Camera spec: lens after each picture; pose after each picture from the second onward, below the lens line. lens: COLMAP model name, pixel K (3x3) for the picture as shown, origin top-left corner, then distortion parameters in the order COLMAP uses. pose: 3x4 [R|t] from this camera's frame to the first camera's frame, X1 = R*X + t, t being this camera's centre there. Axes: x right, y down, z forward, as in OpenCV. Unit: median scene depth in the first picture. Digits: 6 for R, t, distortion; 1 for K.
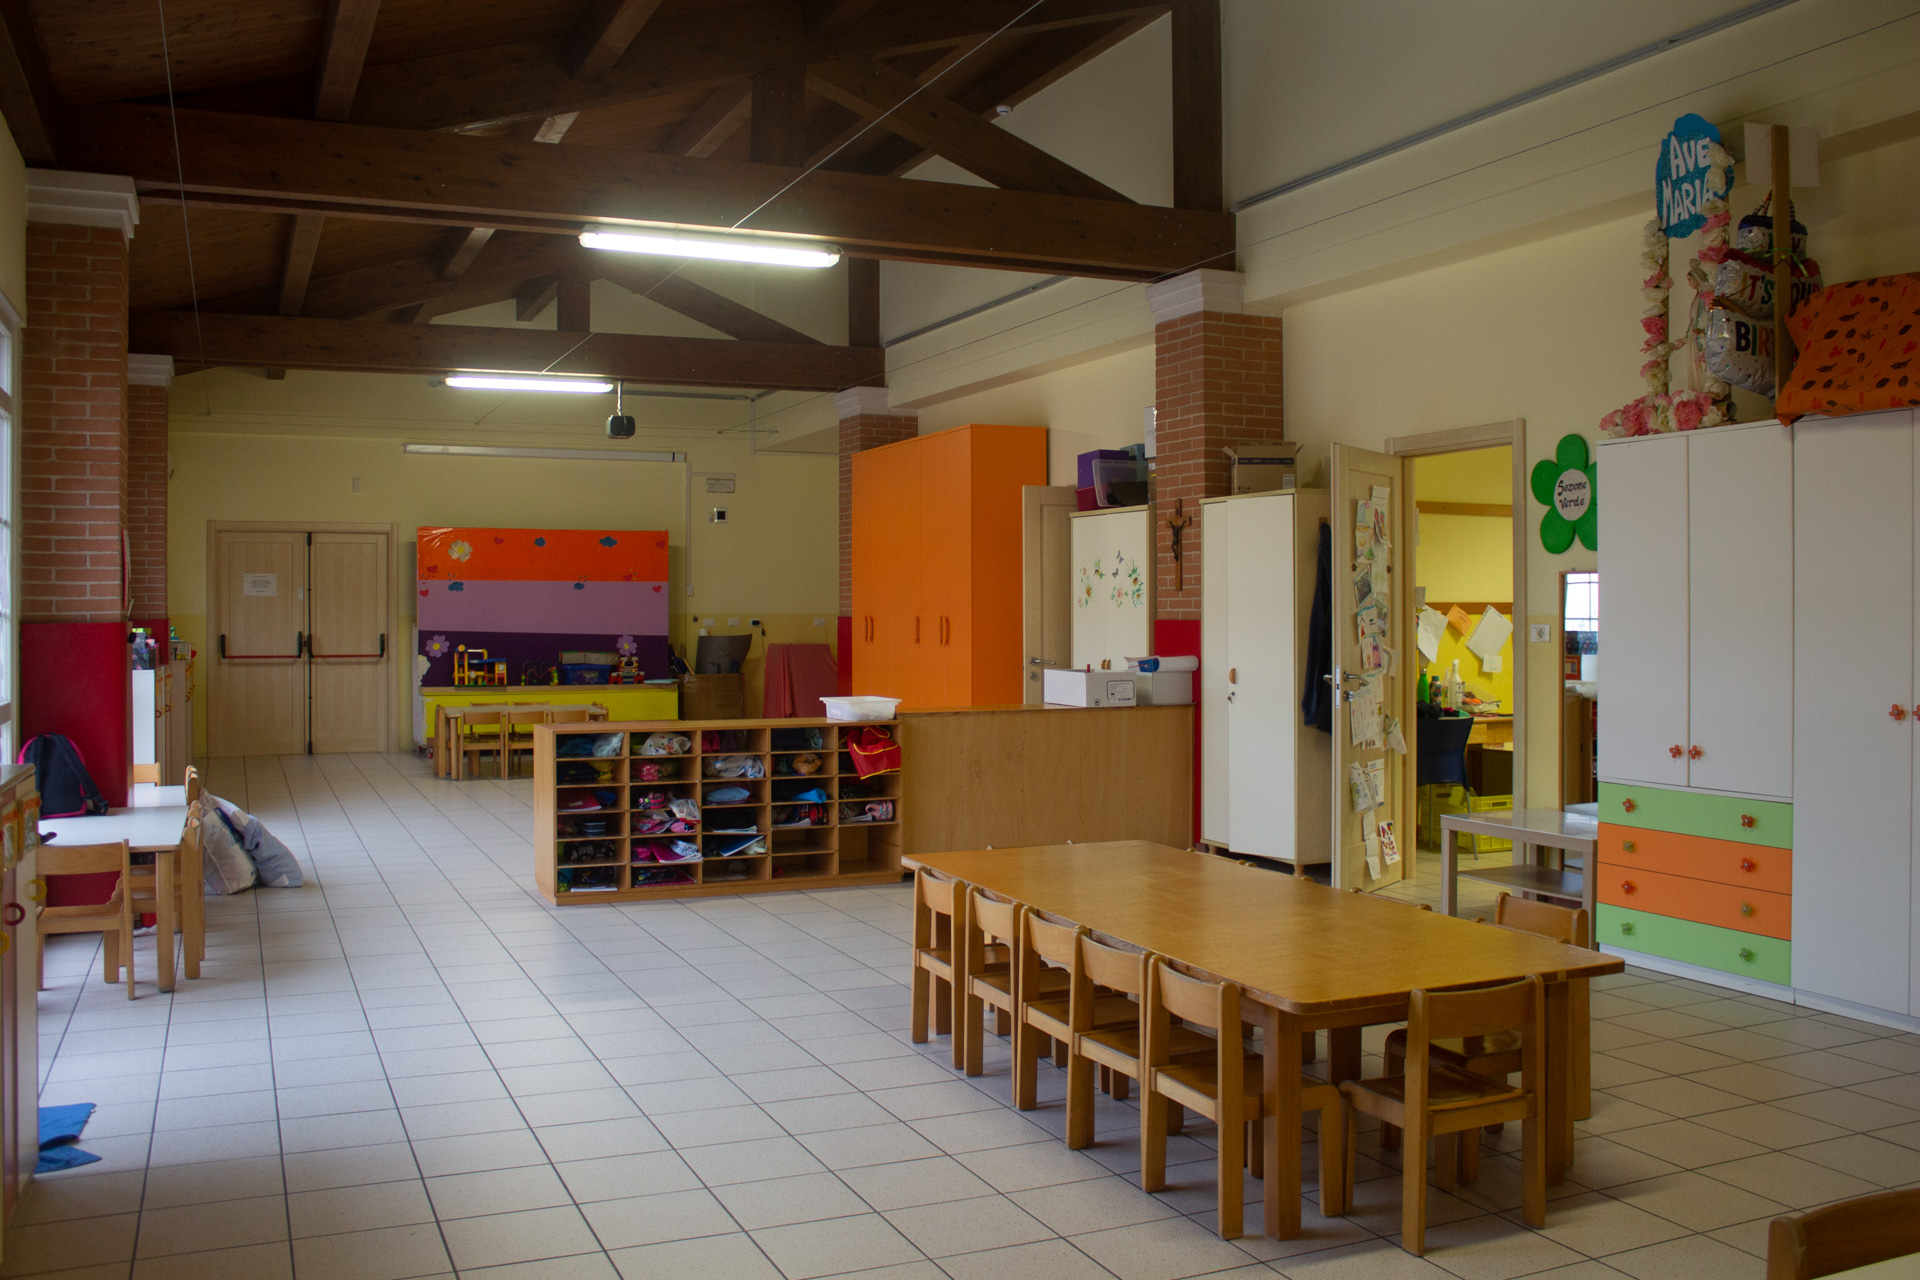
lens RADIAL K [[1924.6, 0, 960.0], [0, 1924.6, 640.0], [0, 0, 1]] dist [-0.070006, 0.203149]
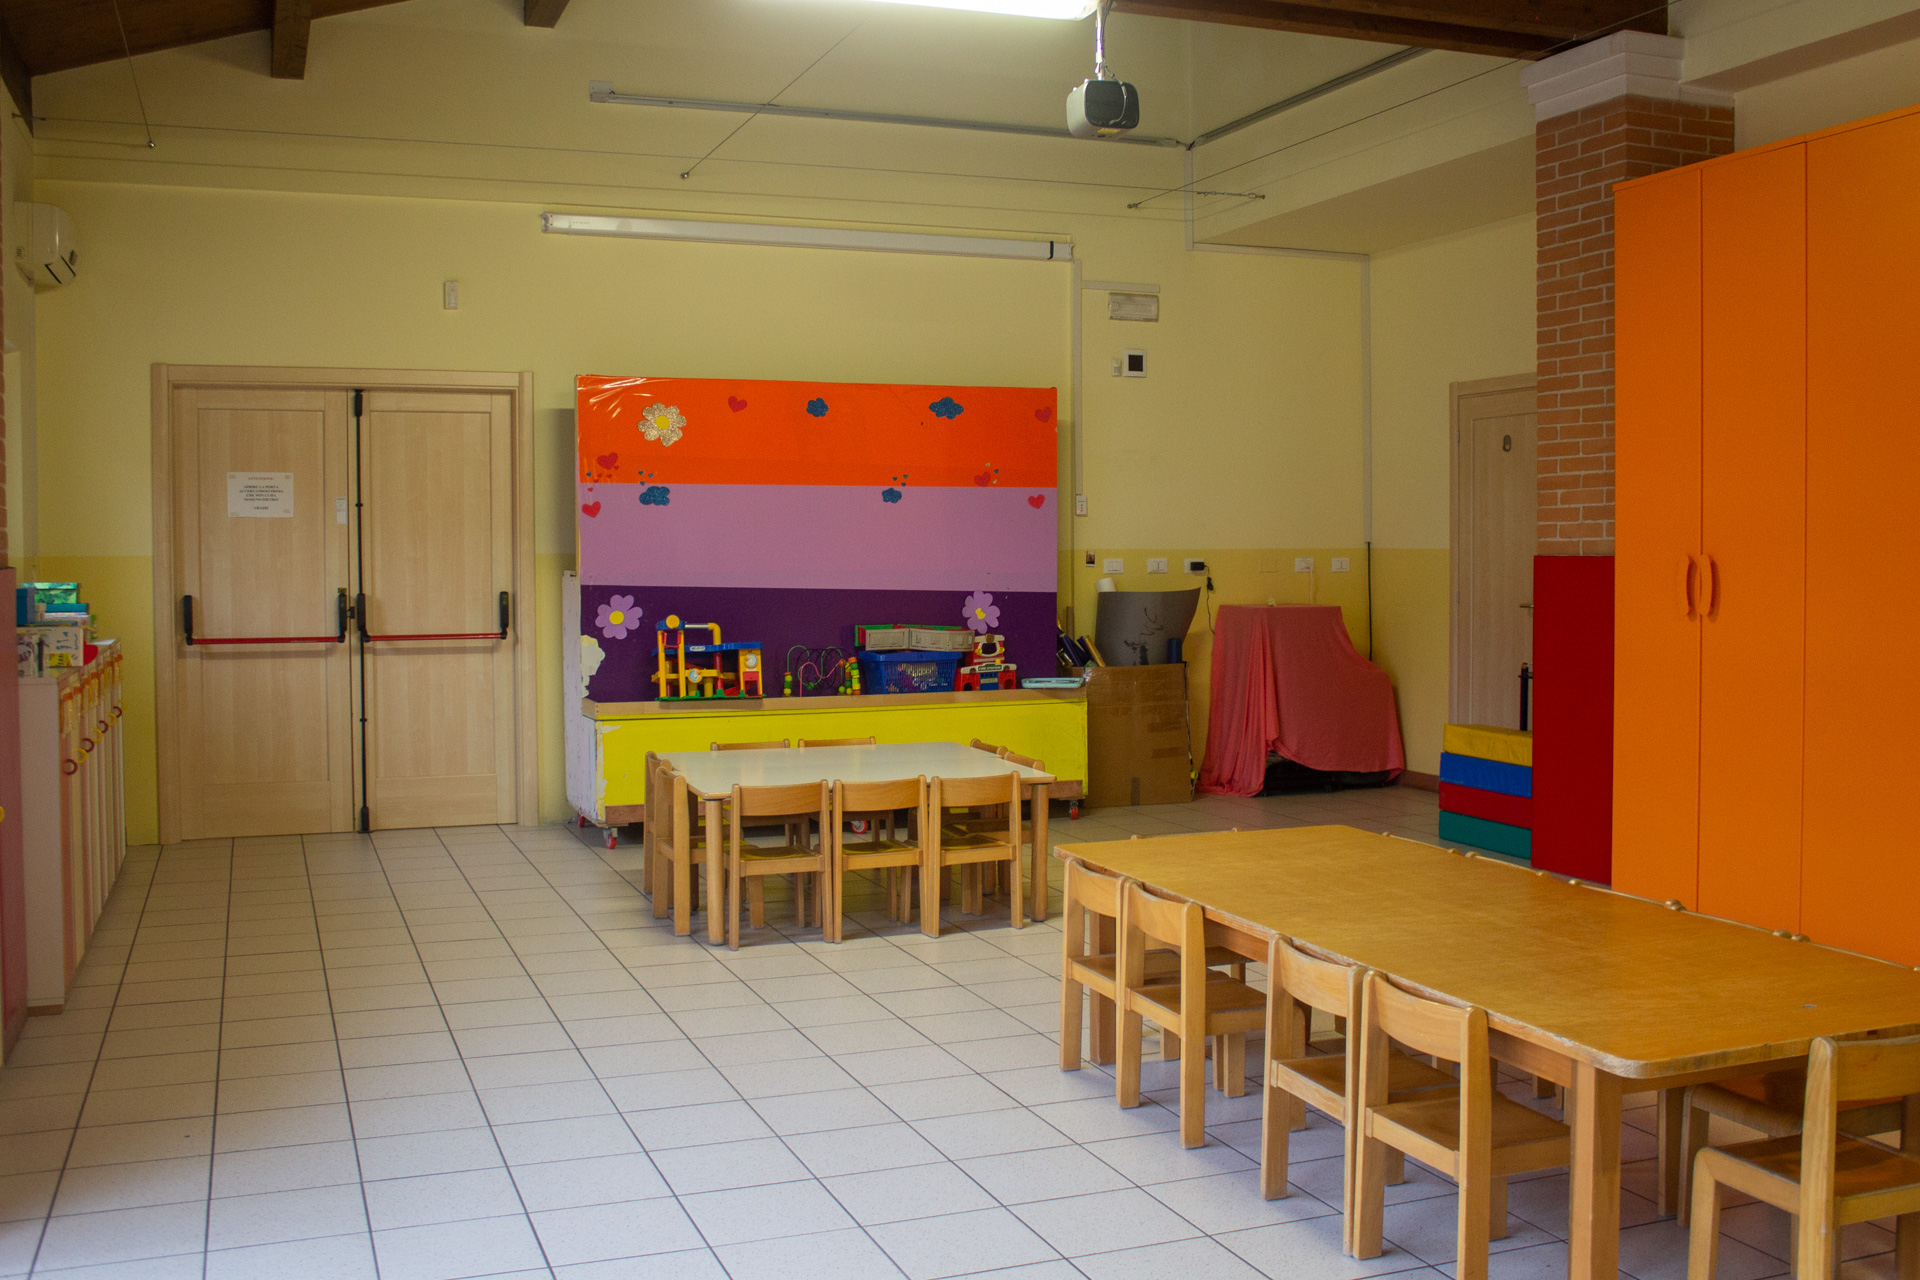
lens RADIAL K [[1889.0, 0, 960.0], [0, 1889.0, 640.0], [0, 0, 1]] dist [-0.124355, 0.293537]
pose [[0.999977, -0.003492, 0.005771, -0.185315], [0.003296, 0.999429, 0.033636, -0.006819], [-0.005885, -0.033616, 0.999417, 0.508260]]
